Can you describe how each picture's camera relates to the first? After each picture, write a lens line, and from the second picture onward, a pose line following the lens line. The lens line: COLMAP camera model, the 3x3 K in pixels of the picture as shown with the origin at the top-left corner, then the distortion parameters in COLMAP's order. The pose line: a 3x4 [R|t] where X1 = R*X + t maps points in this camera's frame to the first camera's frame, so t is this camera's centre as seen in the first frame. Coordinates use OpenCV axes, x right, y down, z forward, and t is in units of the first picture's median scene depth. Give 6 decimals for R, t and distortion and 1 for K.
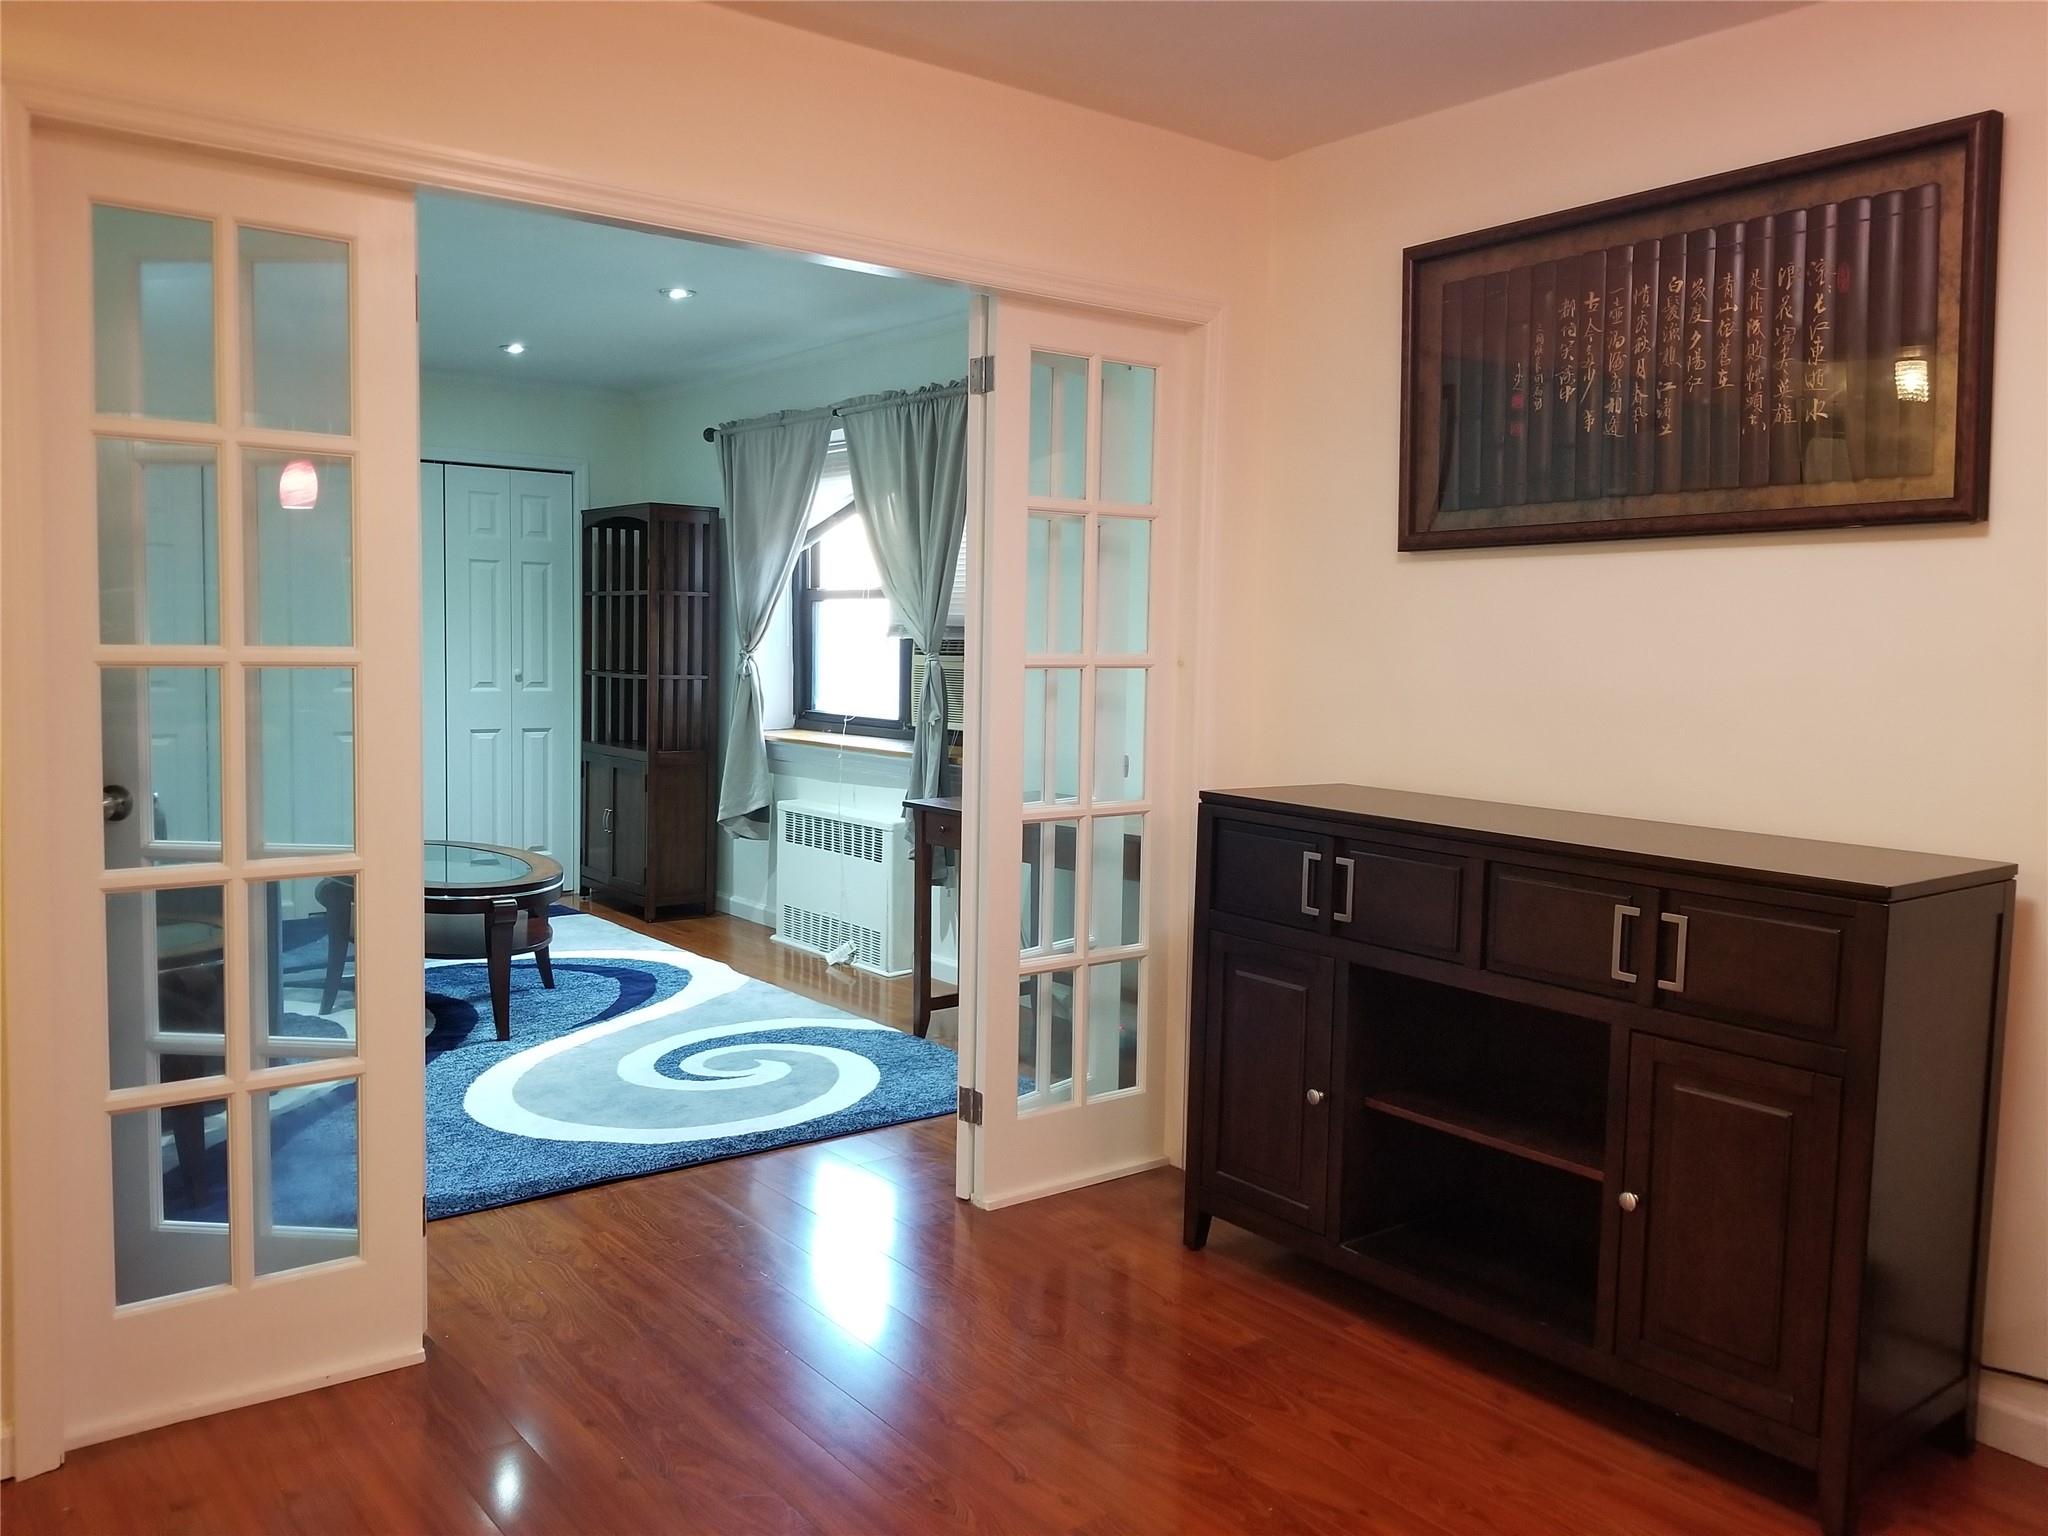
lens RADIAL K [[1582.7, 0, 1024.0], [0, 1582.7, 768.0], [0, 0, 1]] dist [0.111090, -0.177126]
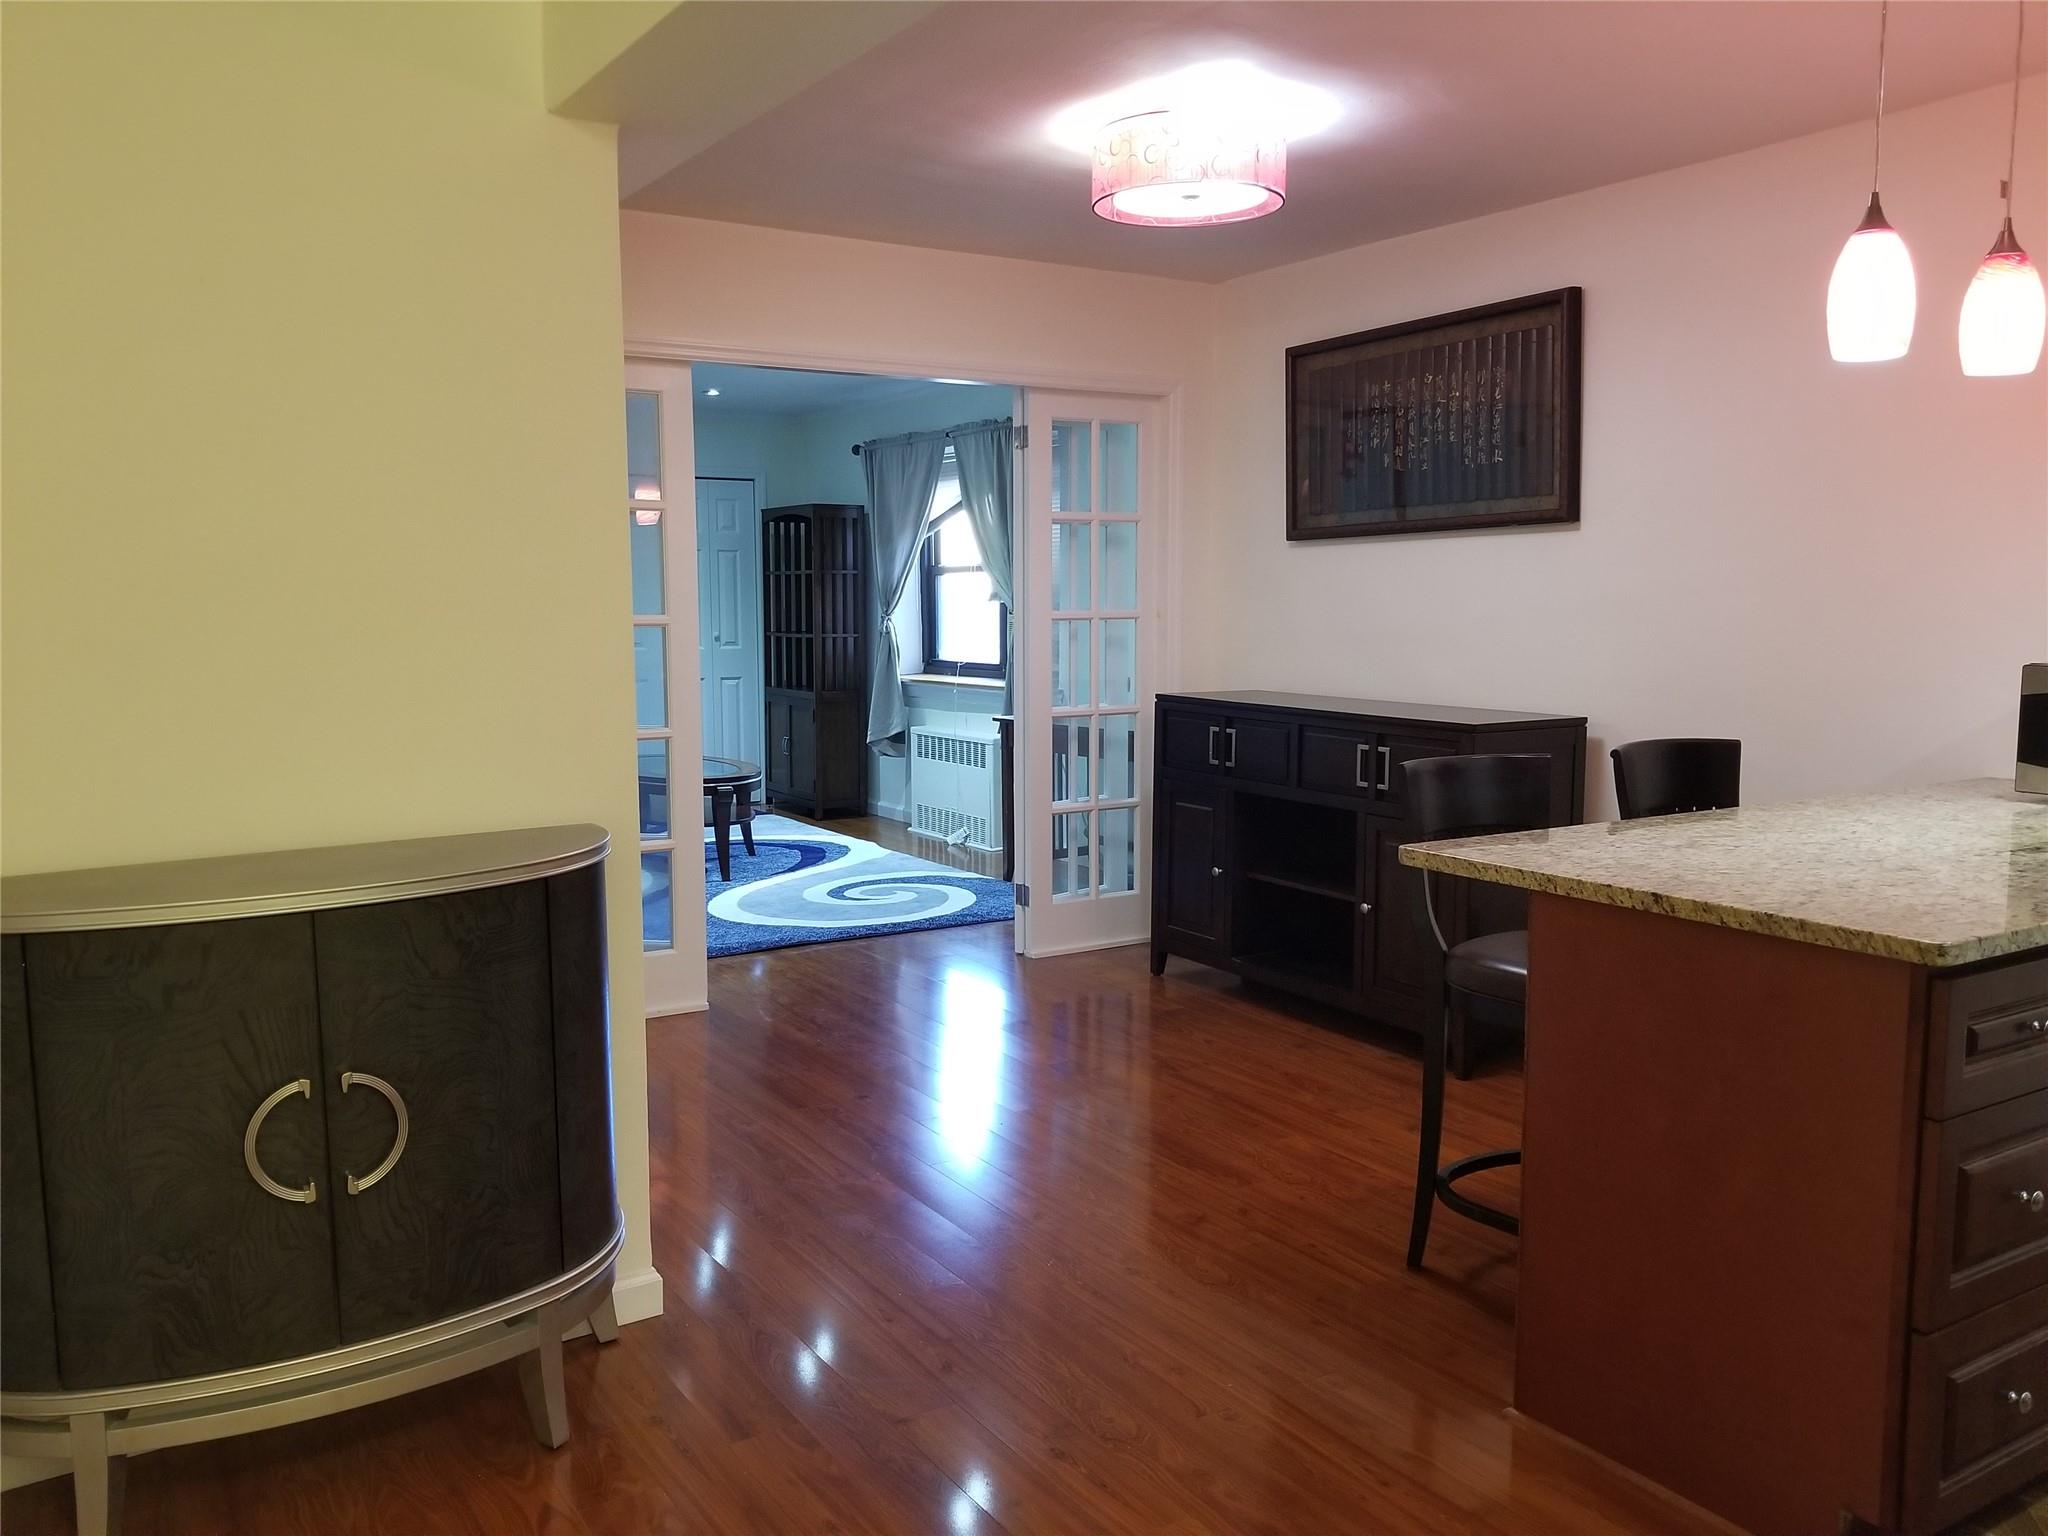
lens RADIAL K [[1582.7, 0, 1024.0], [0, 1582.7, 768.0], [0, 0, 1]] dist [0.111090, -0.177126]
pose [[0.995353, -0.013031, -0.095406, 0.078325], [0.015407, 0.999588, 0.024211, 0.029456], [0.095051, -0.025569, 0.995144, -0.375997]]
